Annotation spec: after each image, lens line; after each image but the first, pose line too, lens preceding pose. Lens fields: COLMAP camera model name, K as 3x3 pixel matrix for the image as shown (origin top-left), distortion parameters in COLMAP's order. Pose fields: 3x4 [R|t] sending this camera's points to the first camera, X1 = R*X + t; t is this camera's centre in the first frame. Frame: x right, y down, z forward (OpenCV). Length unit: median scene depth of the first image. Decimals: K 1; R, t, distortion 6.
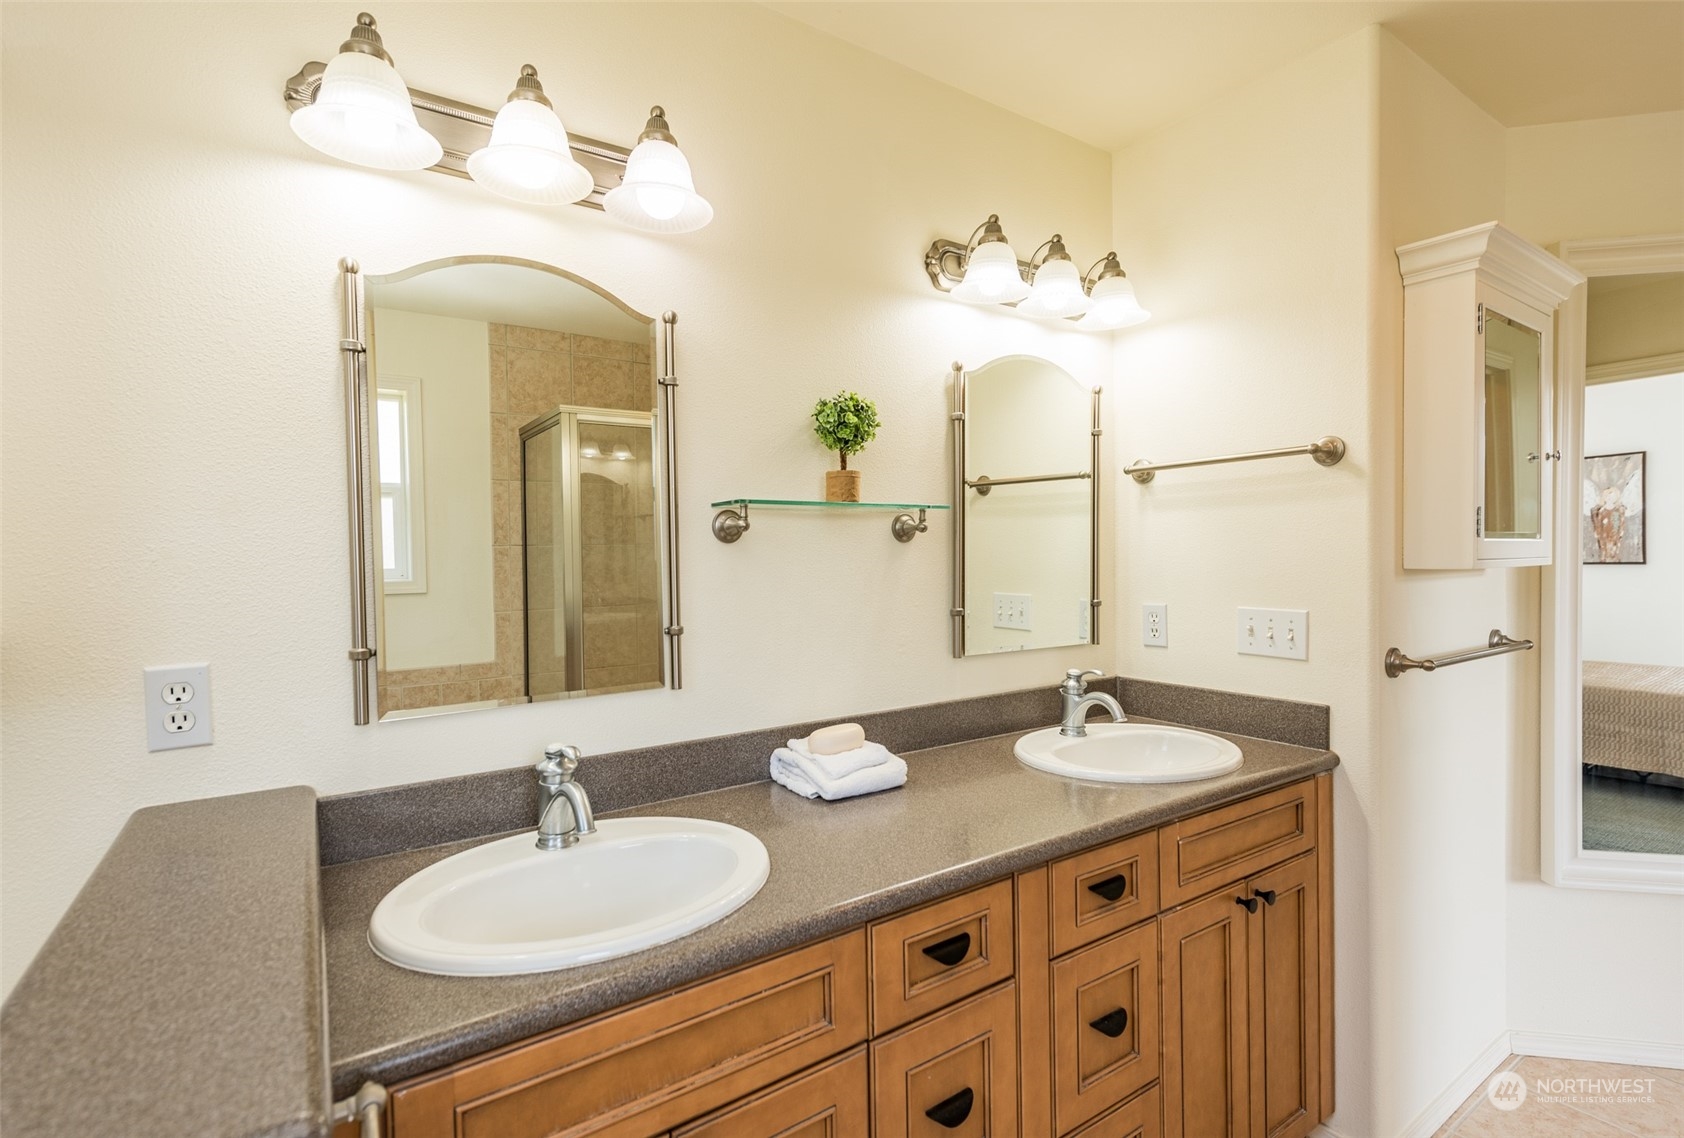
lens RADIAL K [[800.6, 0, 842.0], [0, 800.6, 569.0], [0, 0, 1]] dist [0.002277, 0.000140]
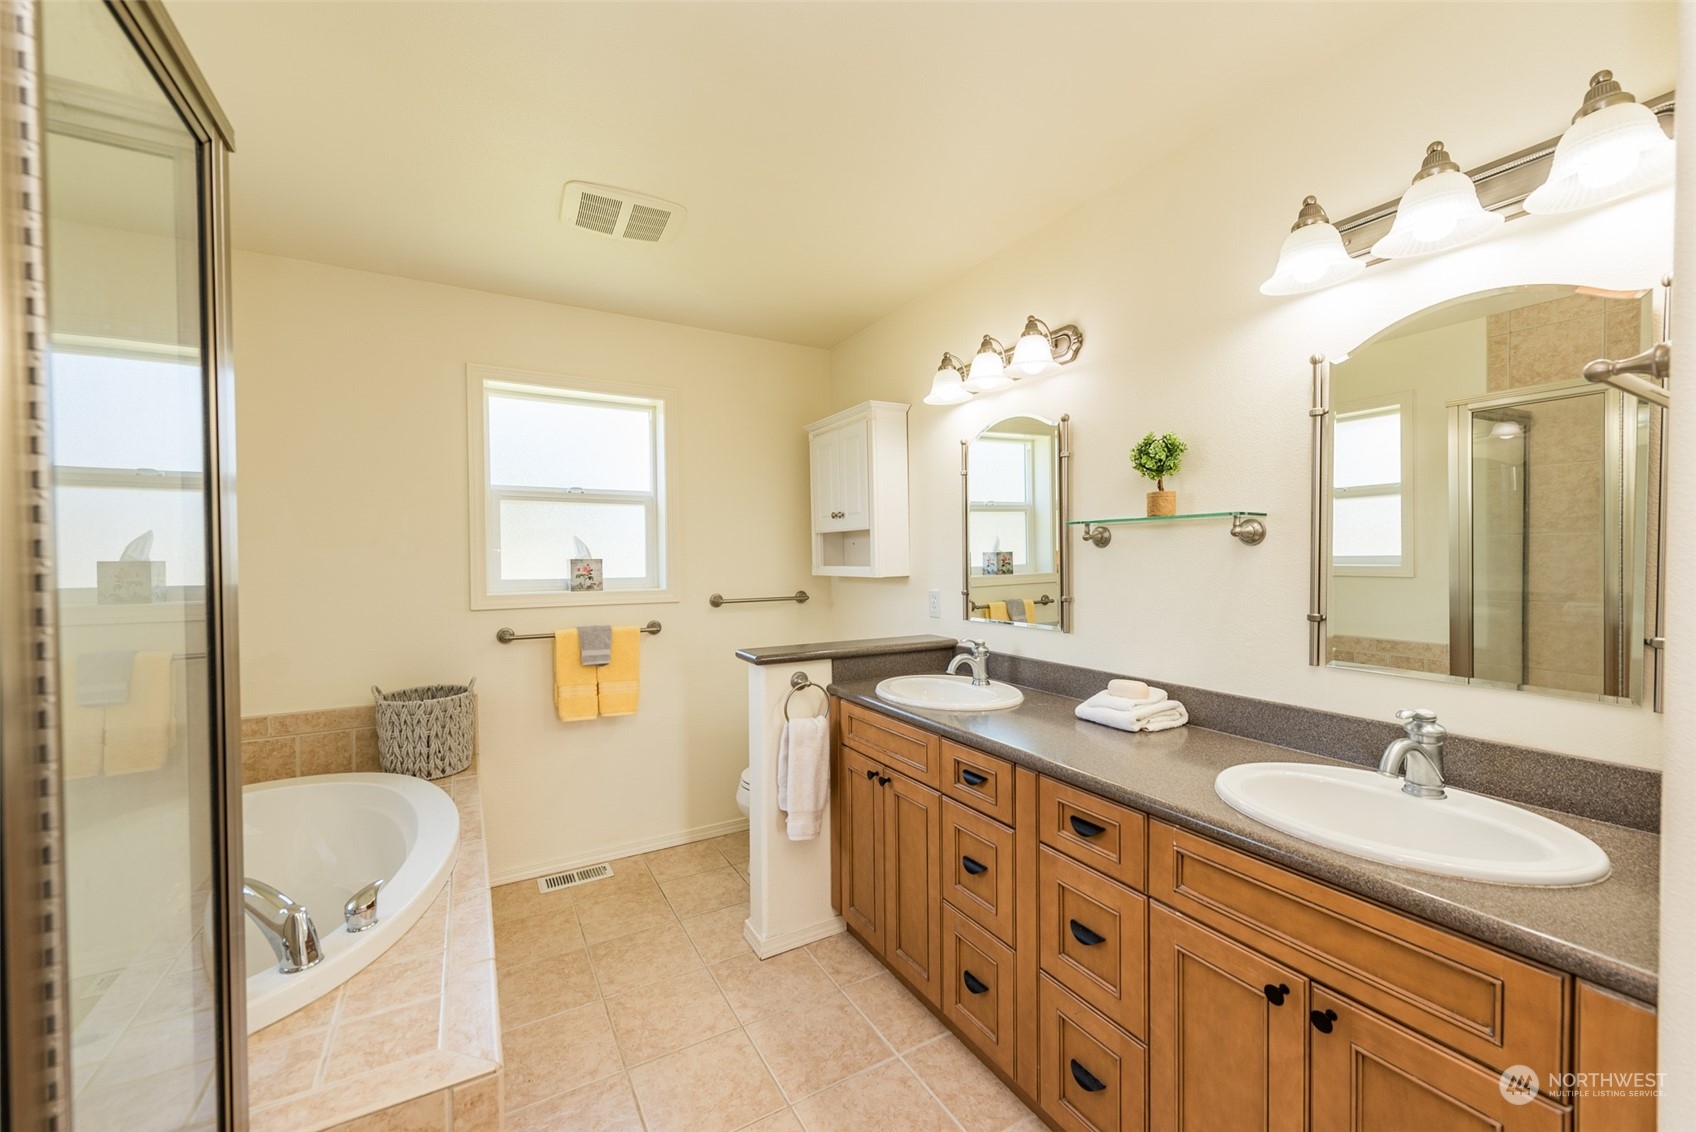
lens RADIAL K [[664.3, 0, 845.8], [0, 664.3, 566.8], [0, 0, 1]] dist [0.007503, -0.000354]
pose [[-0.074516, 0.034876, -0.996610, 1.147883], [-0.001118, 0.999385, 0.035057, -0.038468], [0.997219, 0.003727, -0.074431, 0.574514]]
